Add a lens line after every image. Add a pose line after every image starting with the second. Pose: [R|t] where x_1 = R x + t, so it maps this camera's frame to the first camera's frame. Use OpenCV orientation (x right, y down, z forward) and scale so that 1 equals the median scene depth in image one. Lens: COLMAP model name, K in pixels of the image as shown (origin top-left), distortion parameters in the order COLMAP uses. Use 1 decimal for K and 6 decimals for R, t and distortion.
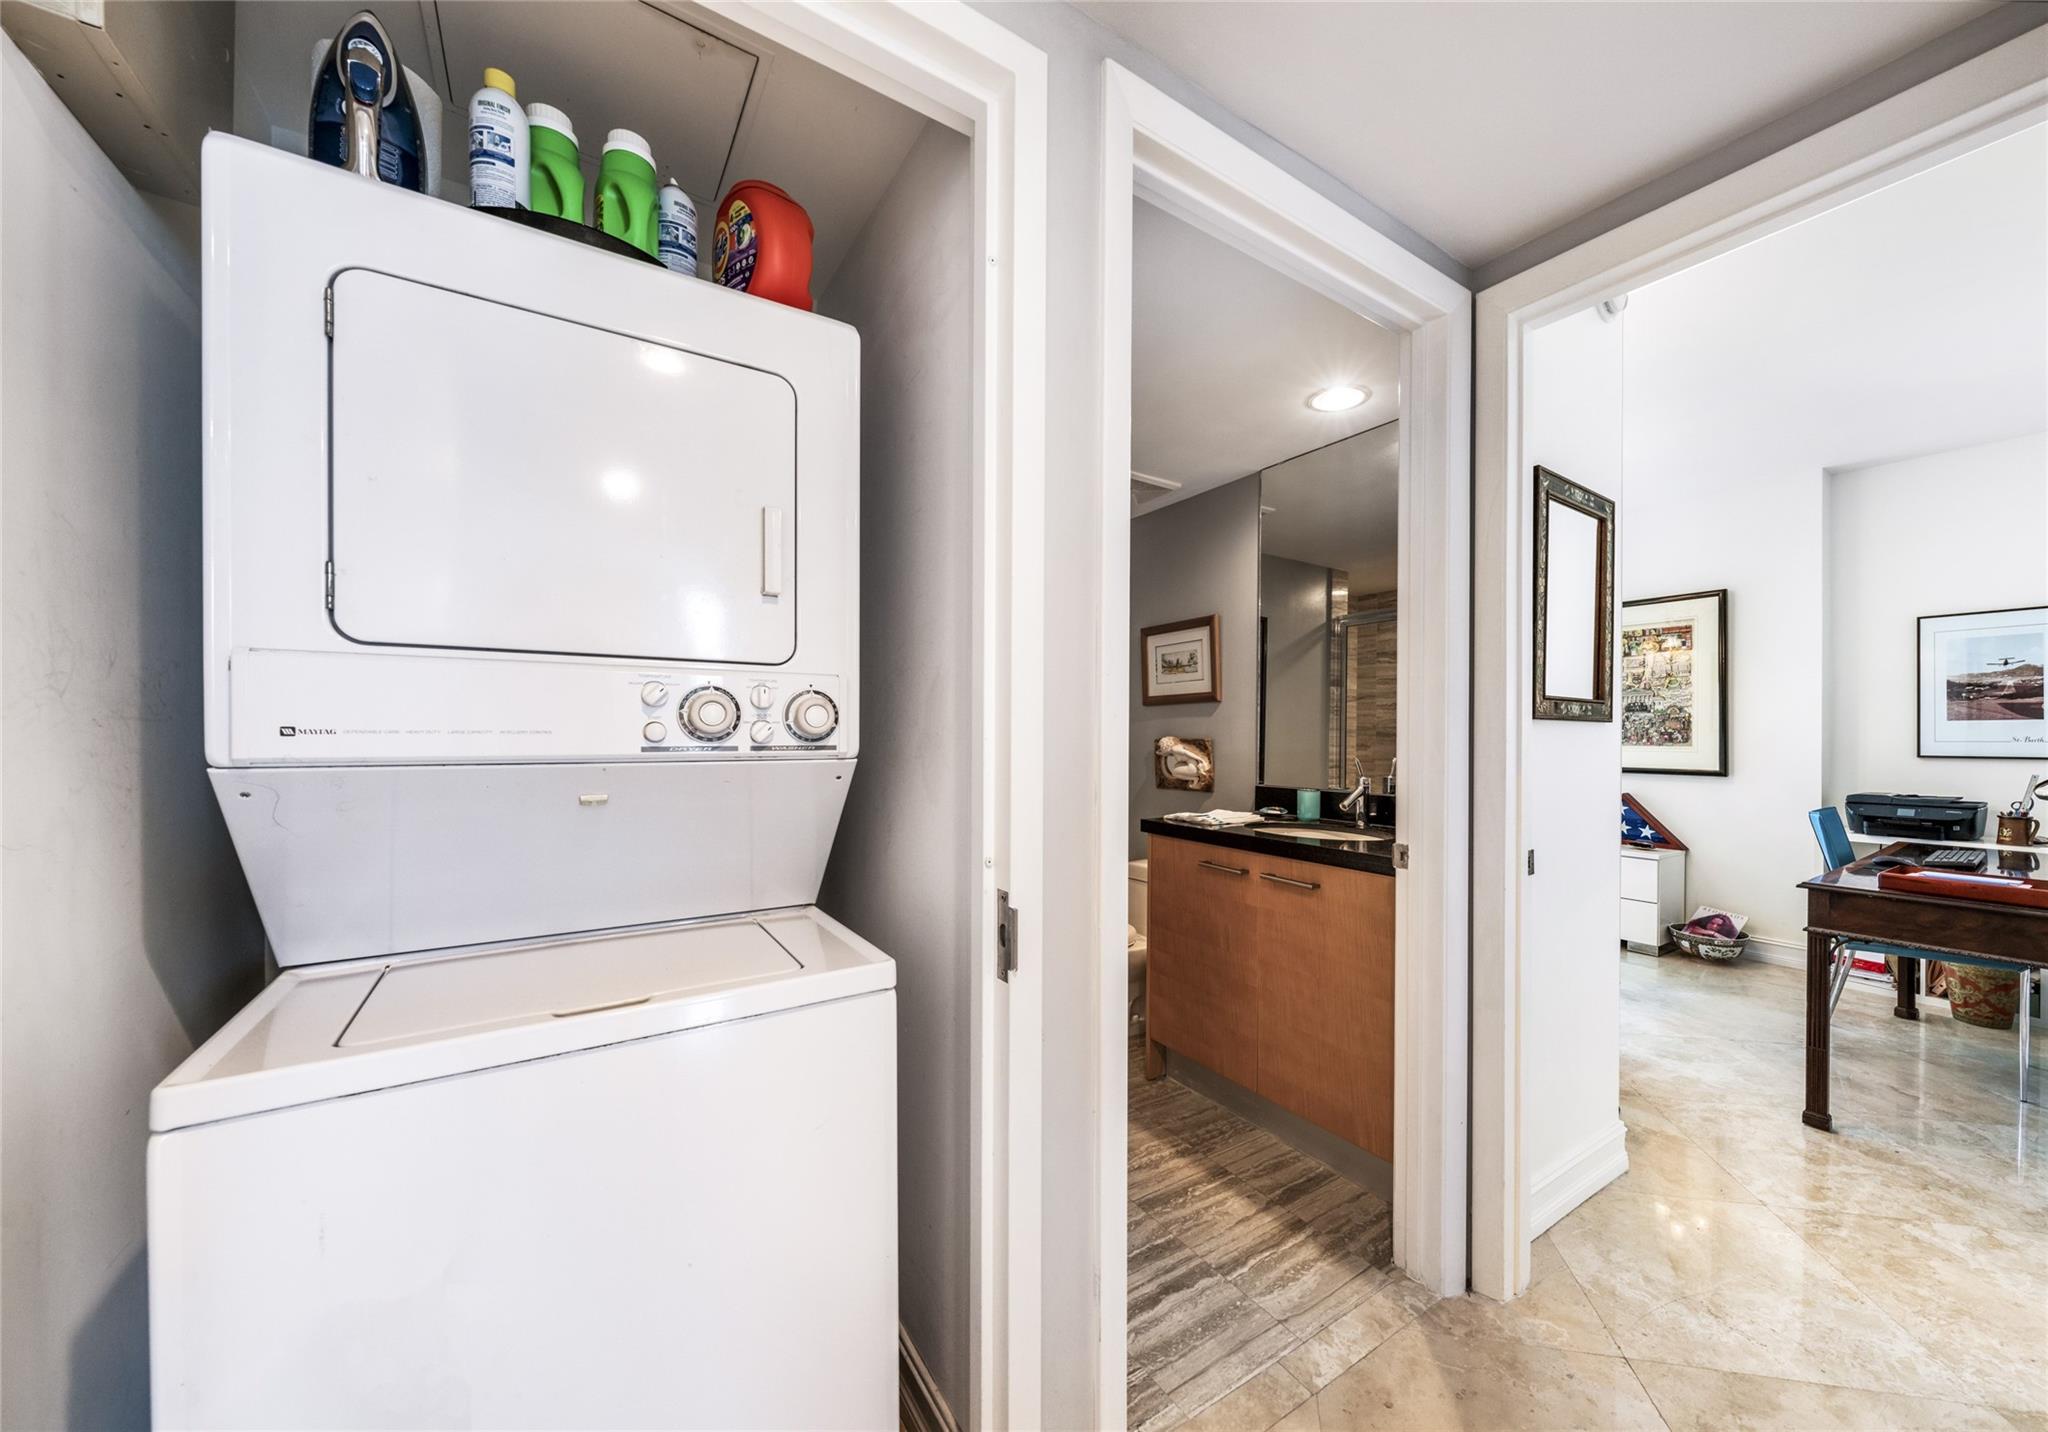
lens RADIAL K [[754.9, 0, 1086.4], [0, 754.9, 745.0], [0, 0, 1]] dist [-0.008410, -0.000085]
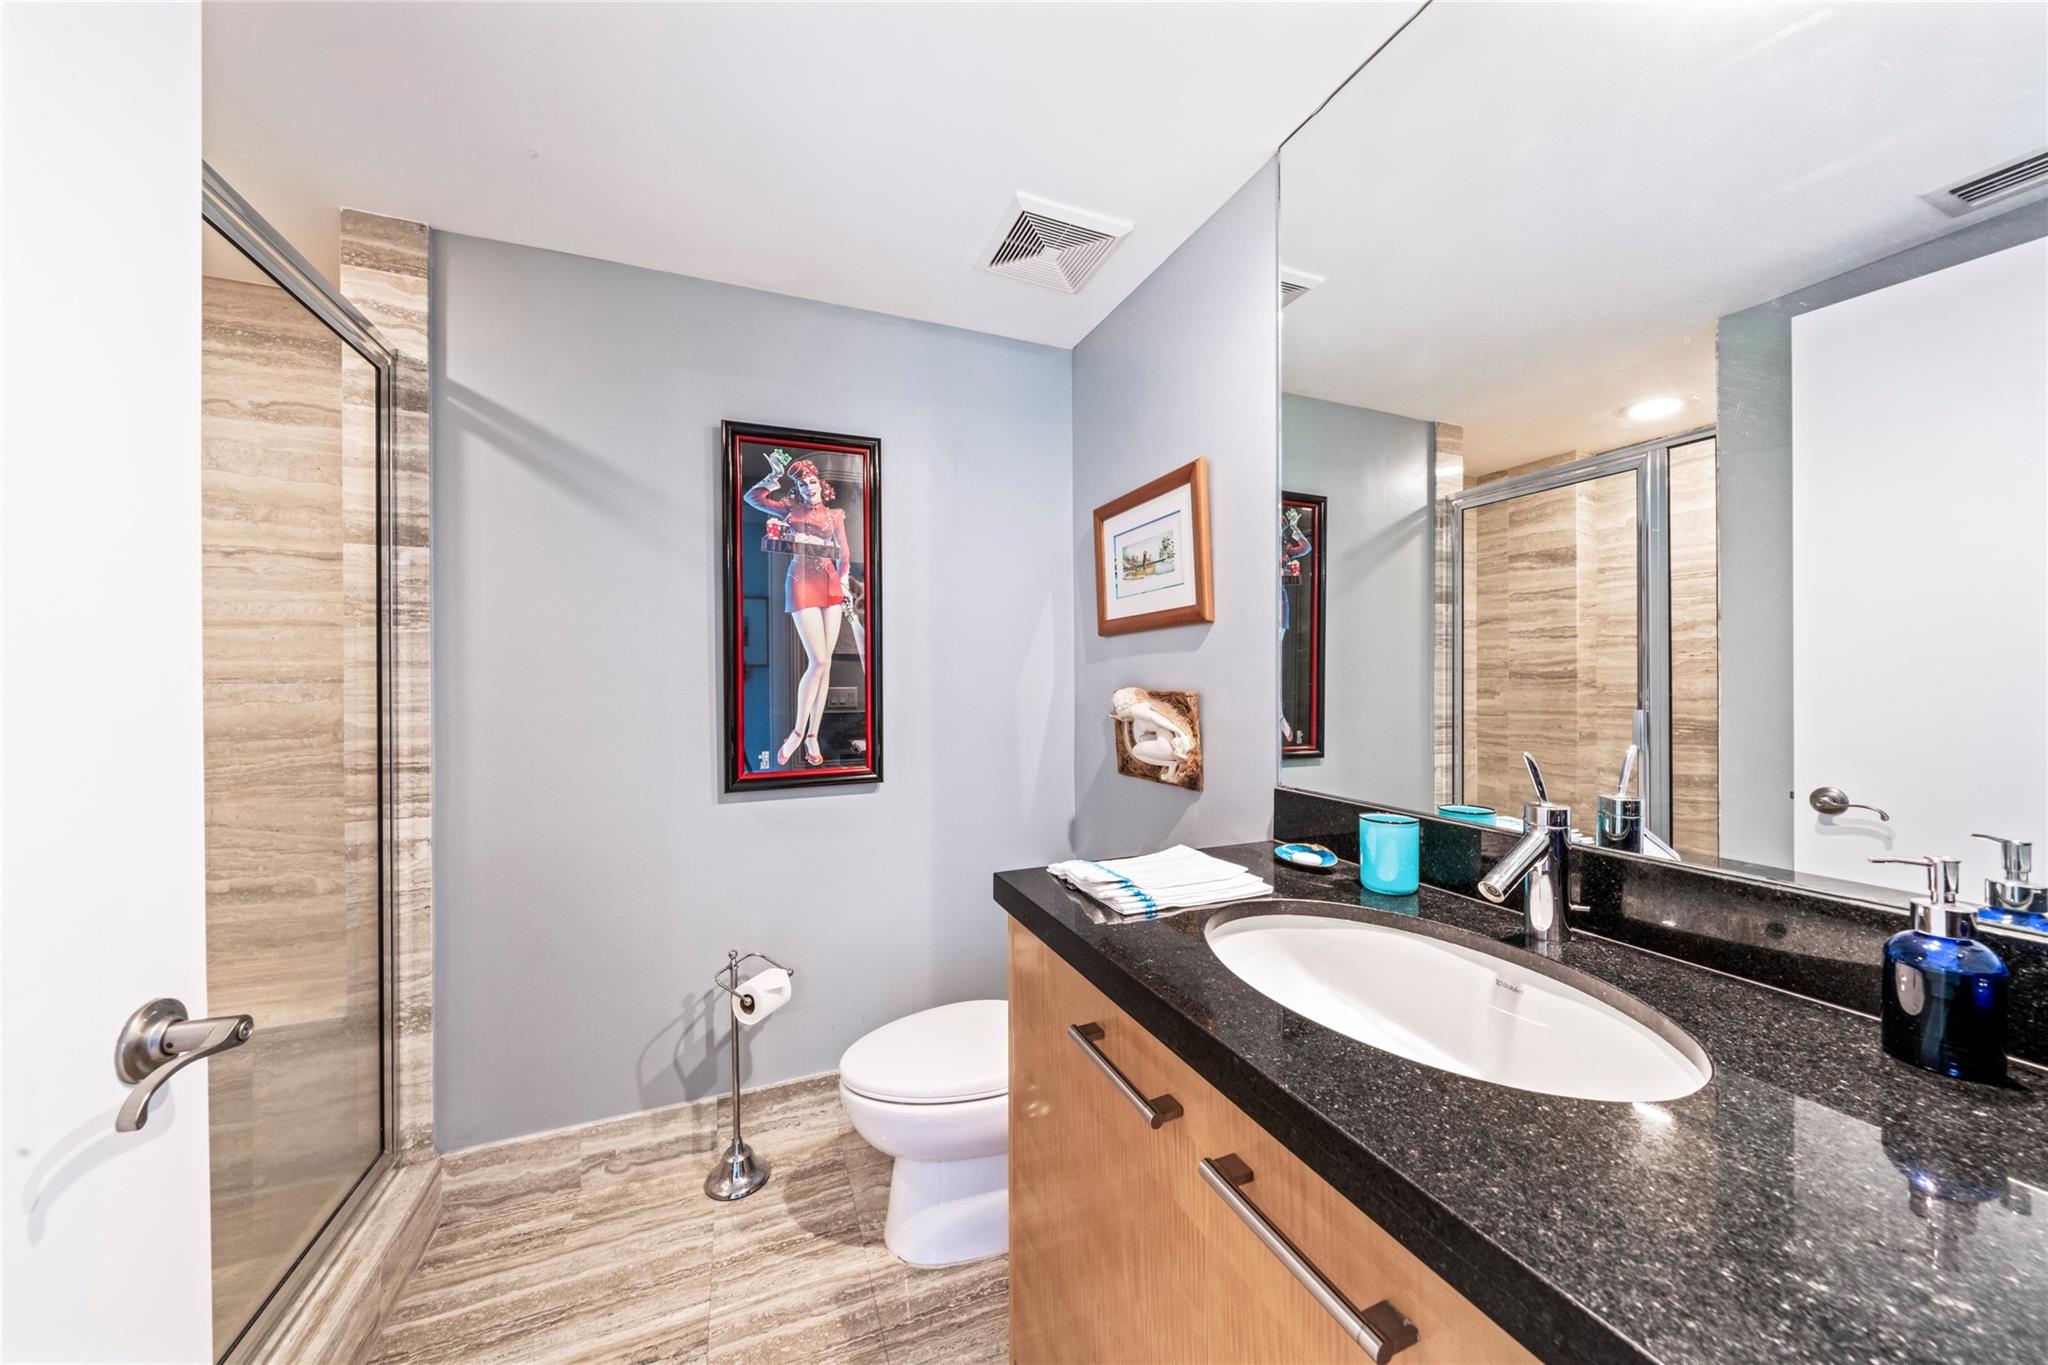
lens RADIAL K [[687.6, 0, 1025.9], [0, 687.6, 689.6], [0, 0, 1]] dist [-0.008286, 0.000191]
pose [[0.975483, -0.010940, -0.219801, 0.138894], [0.011677, 0.999930, 0.002054, -0.011155], [0.219763, -0.004570, 0.975543, 0.446328]]
